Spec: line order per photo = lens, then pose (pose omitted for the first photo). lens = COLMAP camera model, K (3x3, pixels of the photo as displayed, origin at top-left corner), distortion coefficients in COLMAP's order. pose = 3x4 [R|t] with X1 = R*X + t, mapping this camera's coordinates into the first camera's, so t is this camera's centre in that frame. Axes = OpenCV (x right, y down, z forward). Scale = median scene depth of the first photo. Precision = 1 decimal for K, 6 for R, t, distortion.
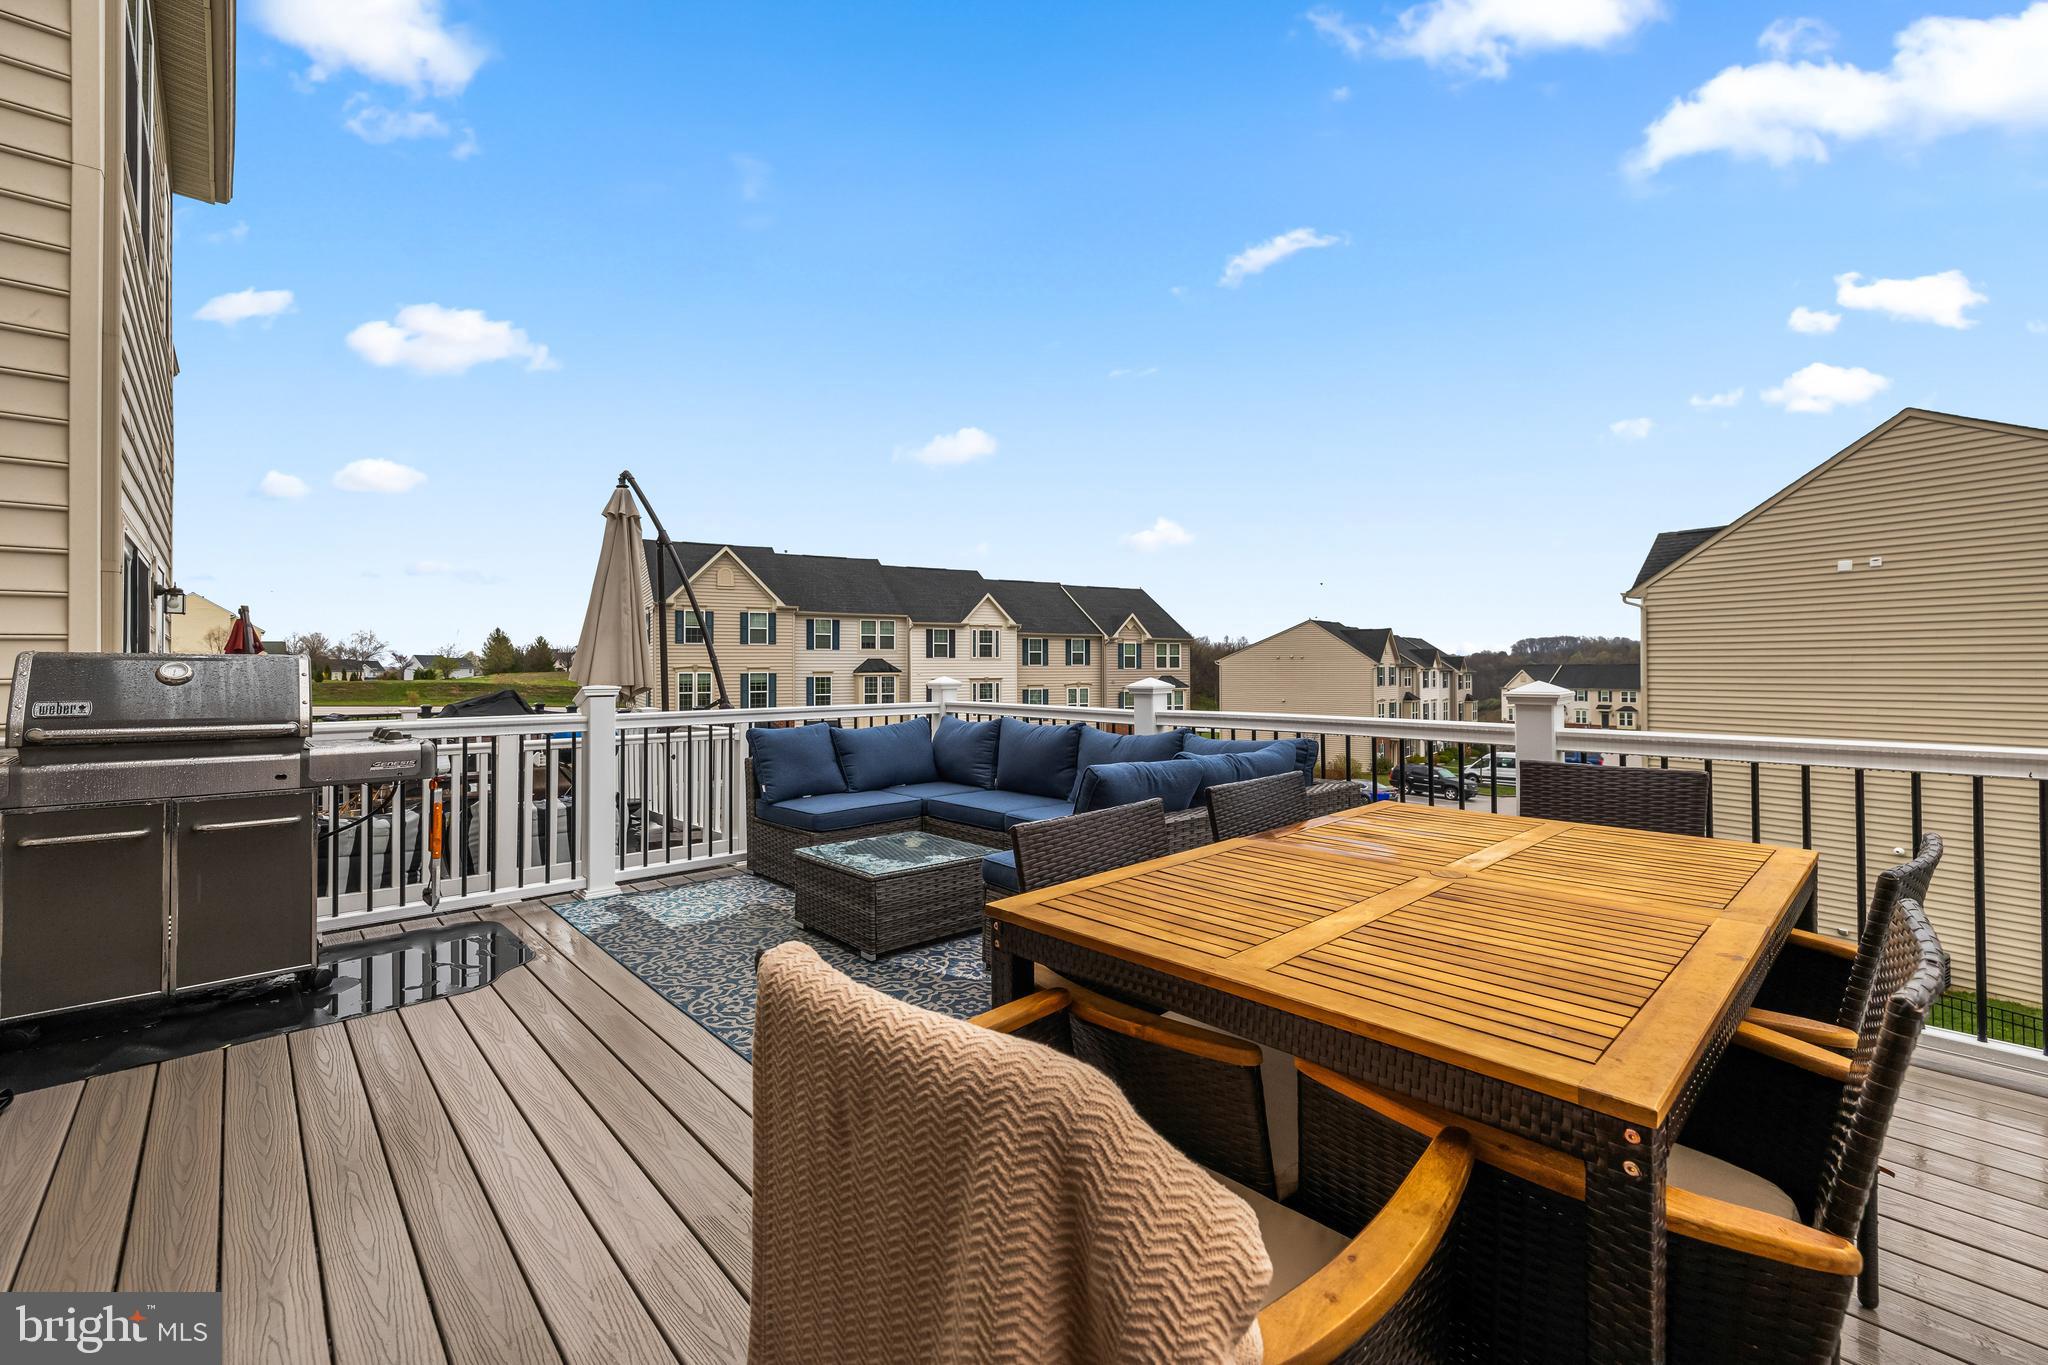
lens RADIAL K [[880.5, 0, 1012.4], [0, 880.5, 671.7], [0, 0, 1]] dist [0.011716, -0.000825]
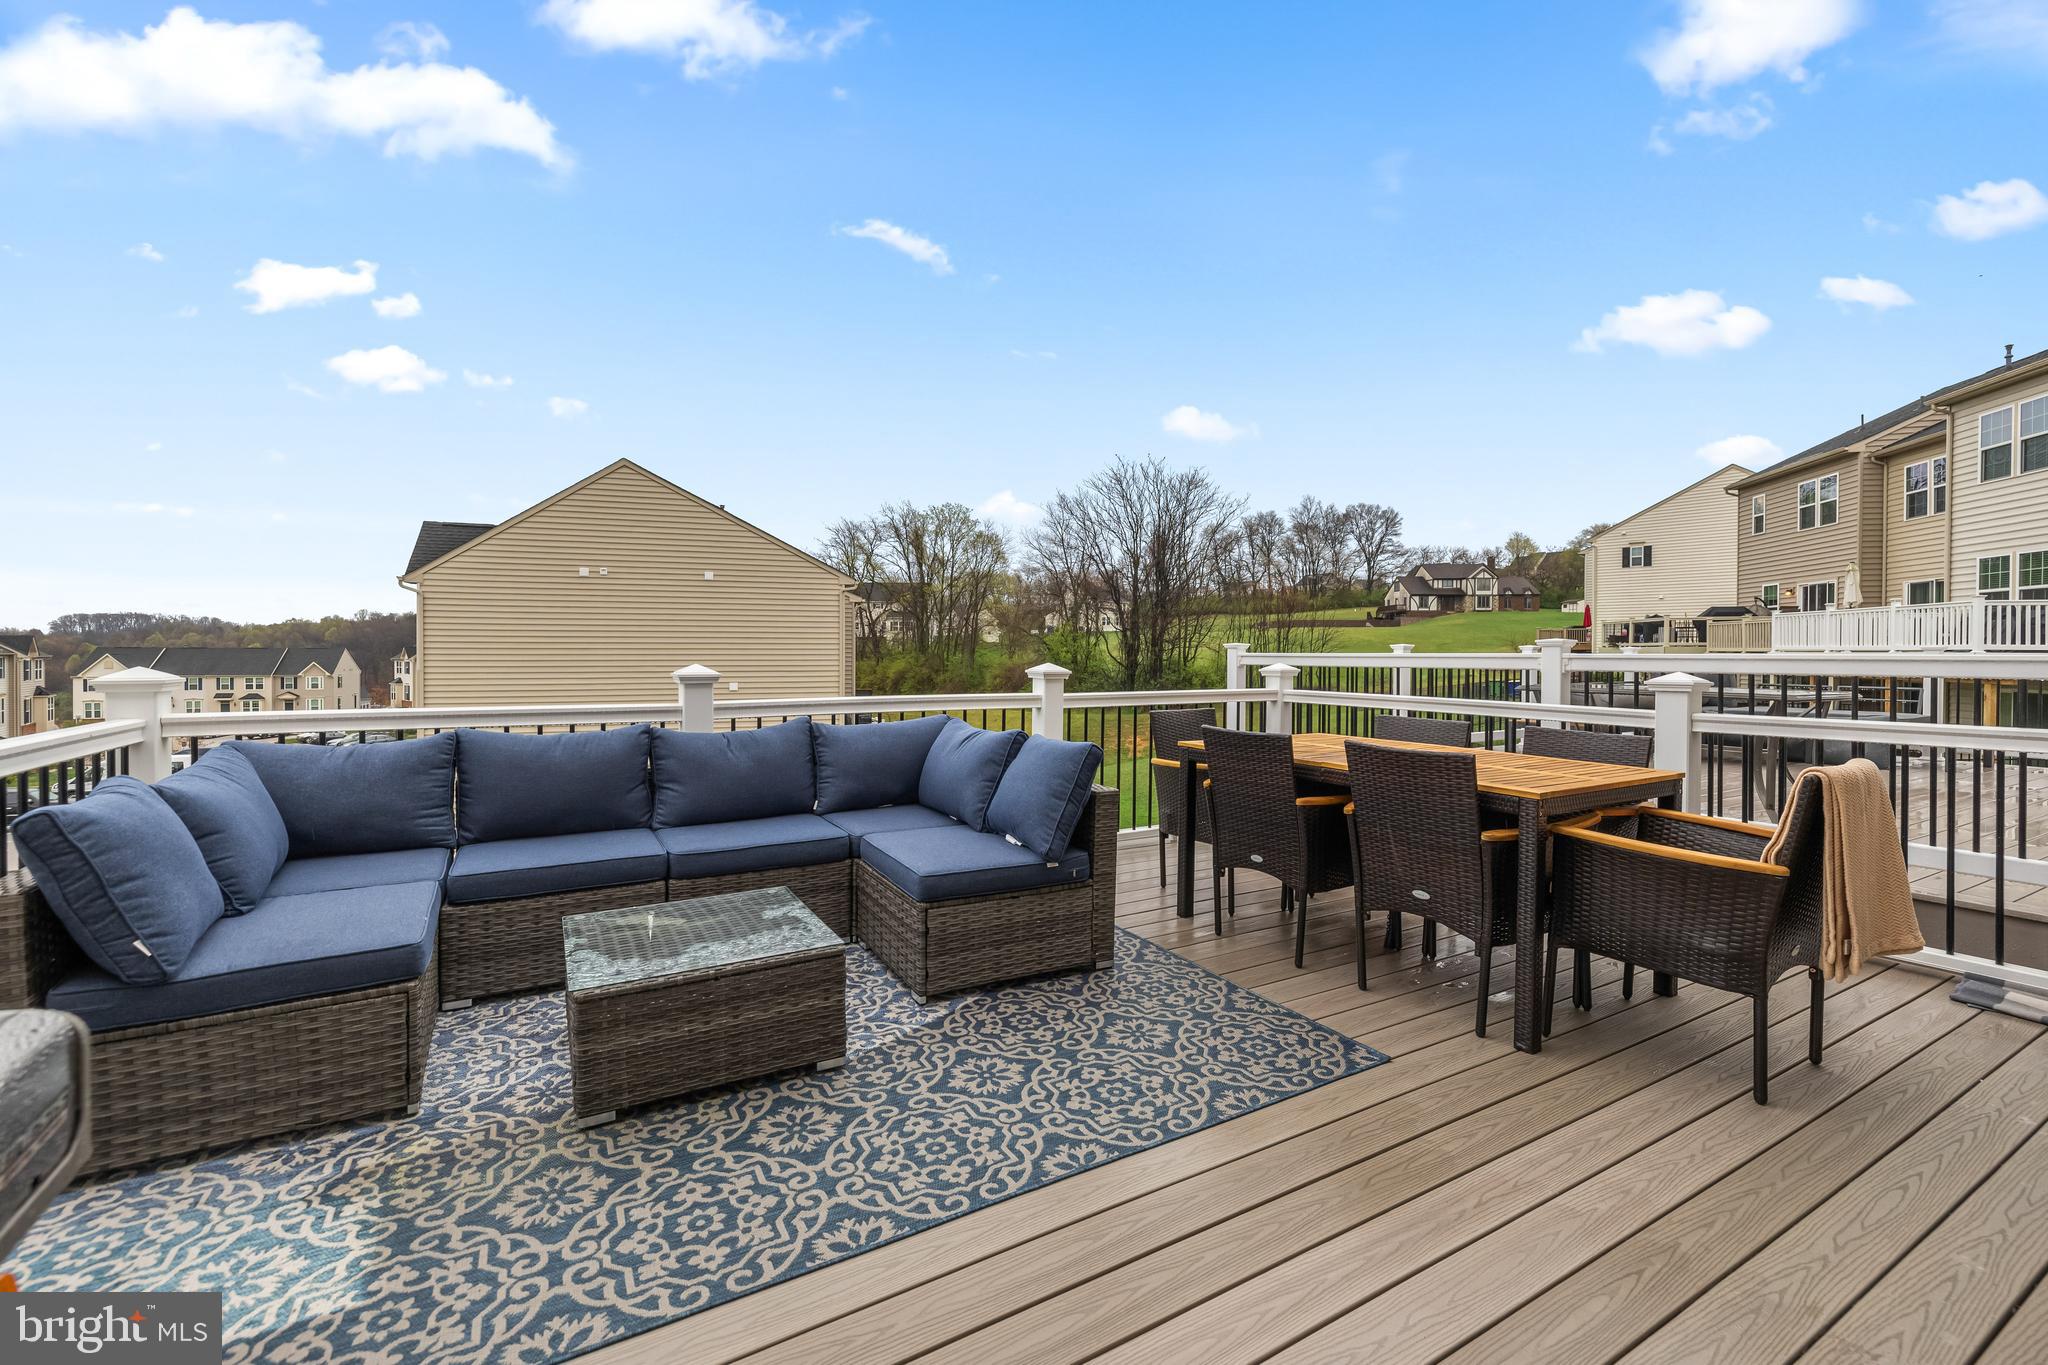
lens RADIAL K [[880.5, 0, 1010.4], [0, 880.5, 665.5], [0, 0, 1]] dist [0.011716, -0.000825]
pose [[0.195963, -0.013145, 0.980523, -0.200945], [0.002165, 0.999914, 0.012973, -0.000492], [-0.980609, -0.000419, 0.195975, 0.177179]]
